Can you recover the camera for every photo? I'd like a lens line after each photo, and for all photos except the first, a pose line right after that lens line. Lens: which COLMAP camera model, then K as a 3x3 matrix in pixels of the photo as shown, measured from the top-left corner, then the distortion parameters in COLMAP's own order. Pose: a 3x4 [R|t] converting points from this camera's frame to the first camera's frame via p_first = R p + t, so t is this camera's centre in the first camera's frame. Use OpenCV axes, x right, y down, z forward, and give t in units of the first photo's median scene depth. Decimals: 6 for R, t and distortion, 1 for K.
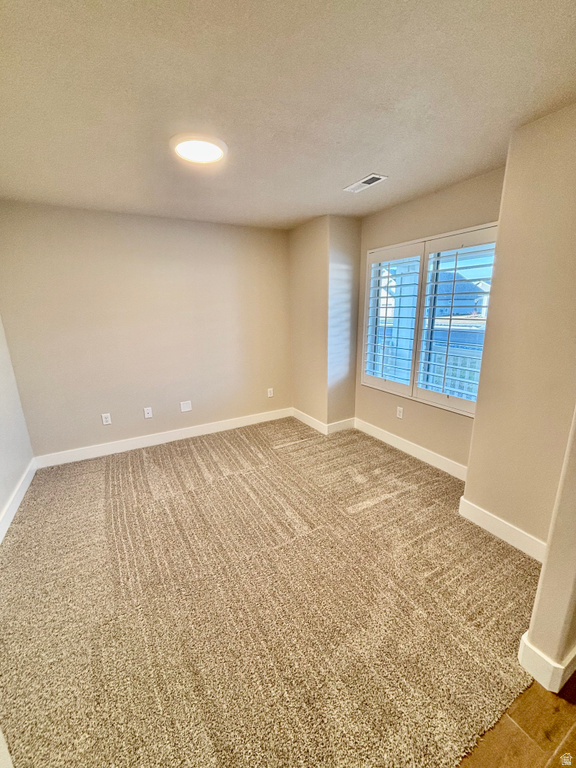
lens RADIAL K [[309.3, 0, 291.2], [0, 309.3, 383.5], [0, 0, 1]] dist [0.006162, -0.001227]
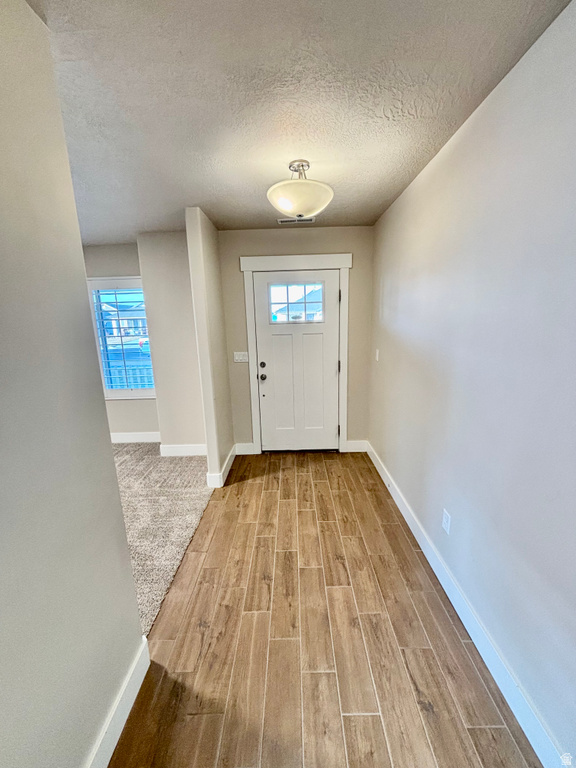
lens RADIAL K [[309.3, 0, 287.0], [0, 309.3, 382.9], [0, 0, 1]] dist [0.006162, -0.001227]
pose [[0.493328, -0.165297, 0.853993, -0.513709], [0.223881, 0.972831, 0.058969, 0.128711], [-0.840539, 0.162101, 0.516931, -0.493274]]
